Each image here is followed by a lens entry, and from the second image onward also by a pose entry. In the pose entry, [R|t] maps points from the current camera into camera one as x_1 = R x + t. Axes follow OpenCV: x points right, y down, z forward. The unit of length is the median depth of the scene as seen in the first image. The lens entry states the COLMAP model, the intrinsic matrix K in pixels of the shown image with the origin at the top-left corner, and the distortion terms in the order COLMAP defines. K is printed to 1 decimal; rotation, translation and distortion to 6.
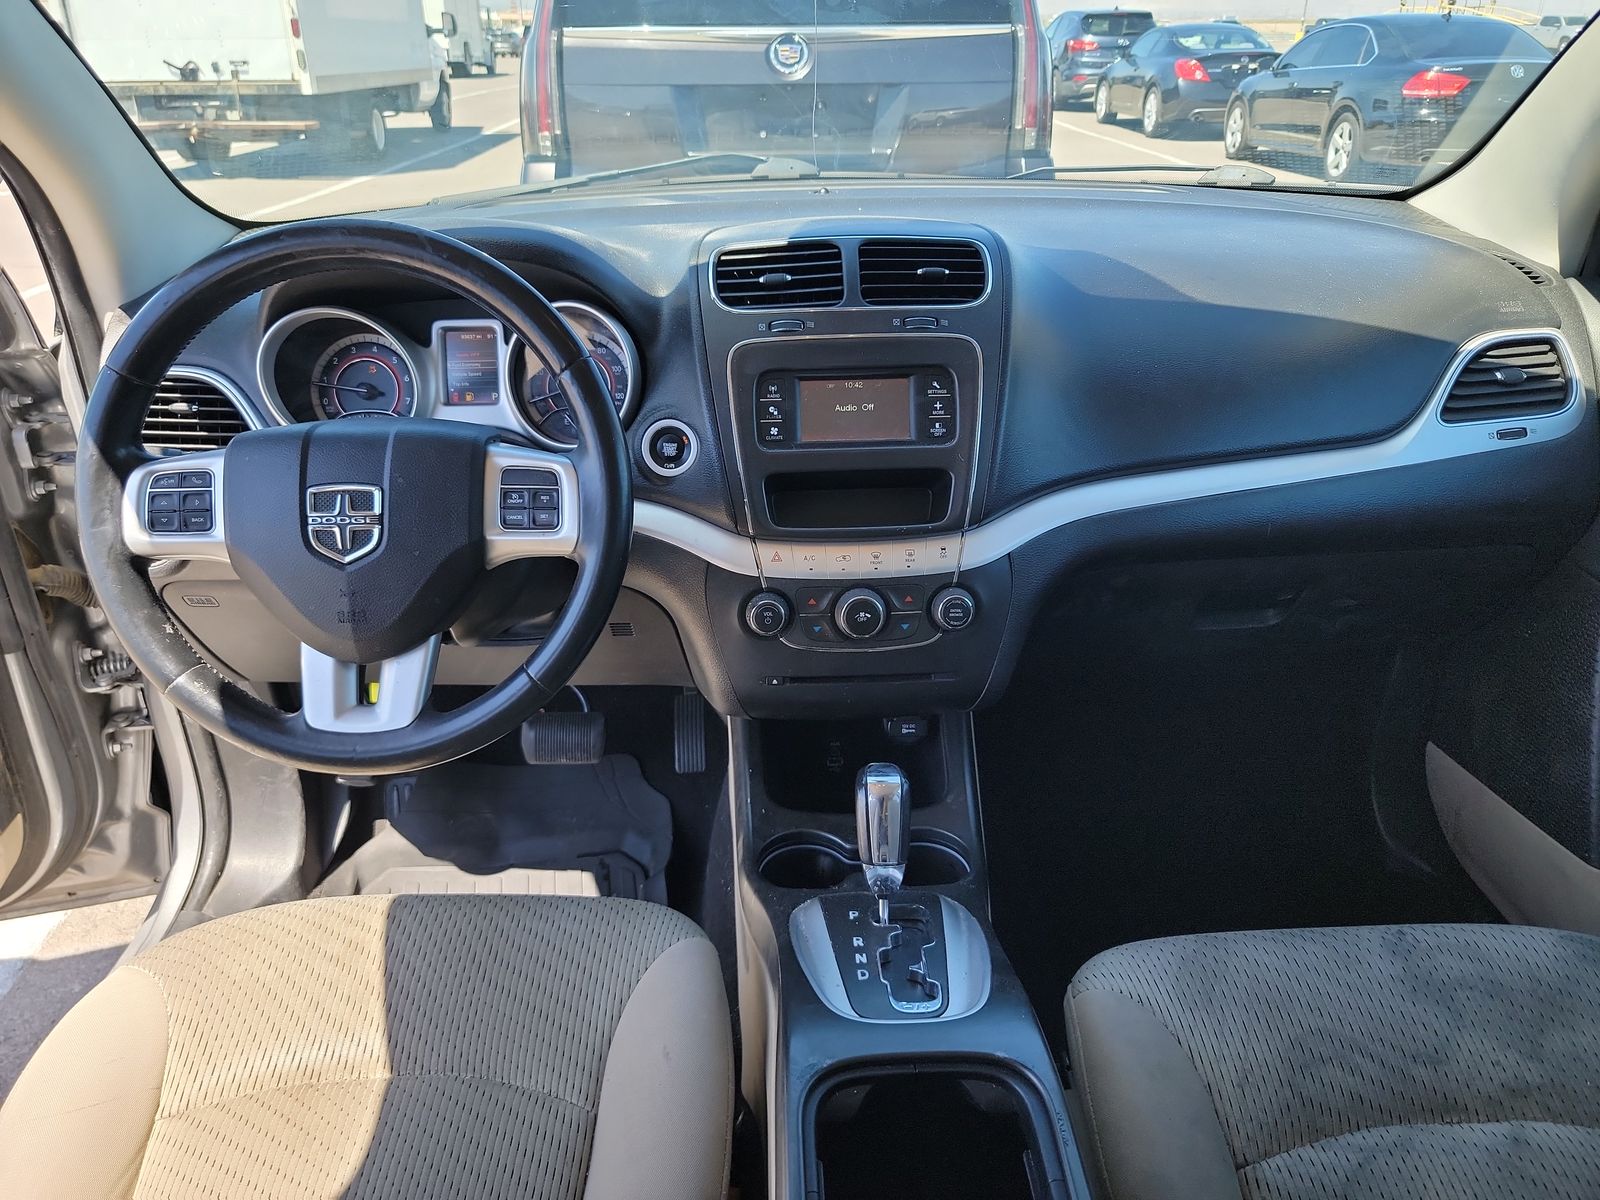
lens RADIAL K [[1106.9, 0, 774.5], [0, 1106.9, 608.8], [0, 0, 1]] dist [0.052916, -0.038064]
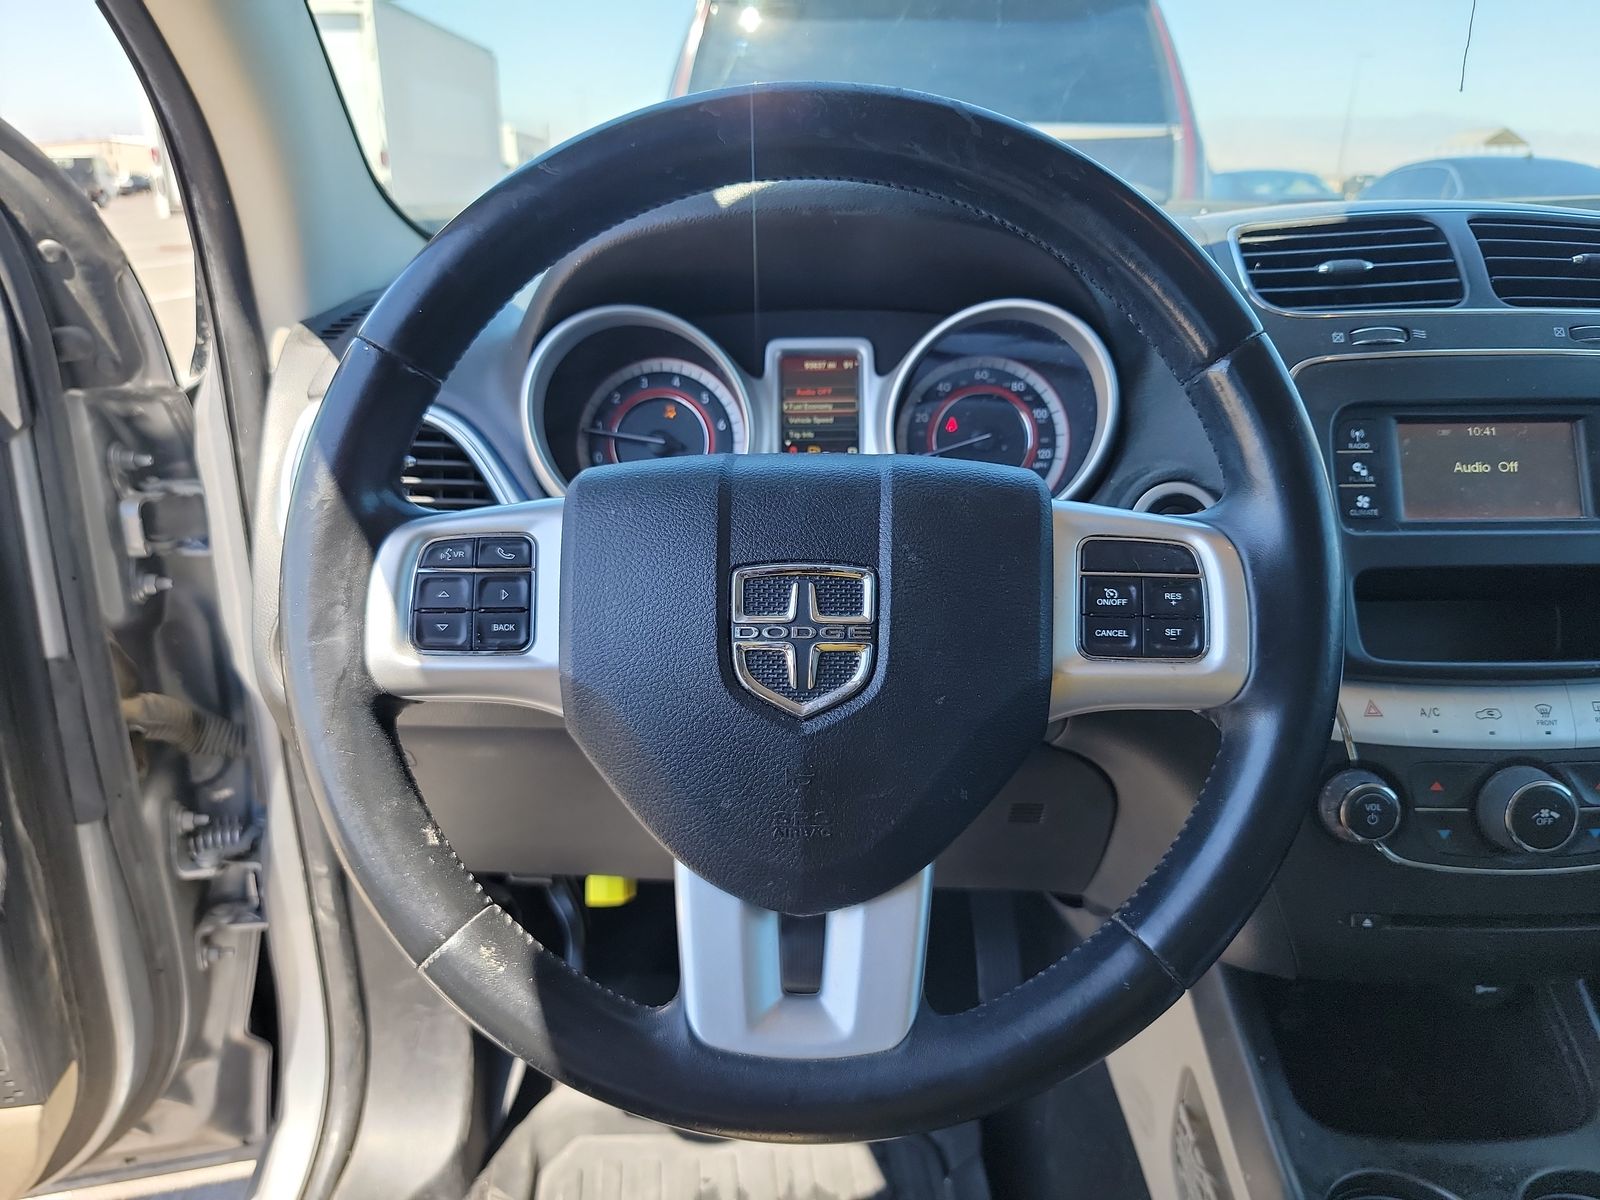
lens RADIAL K [[1137.4, 0, 800.0], [0, 1137.4, 600.0], [0, 0, 1]] dist [0.061921, -0.074357]
pose [[0.999630, 0.018315, -0.020125, -0.279005], [-0.020627, 0.992385, -0.121433, -0.022465], [0.017748, 0.121803, 0.992396, 0.353466]]
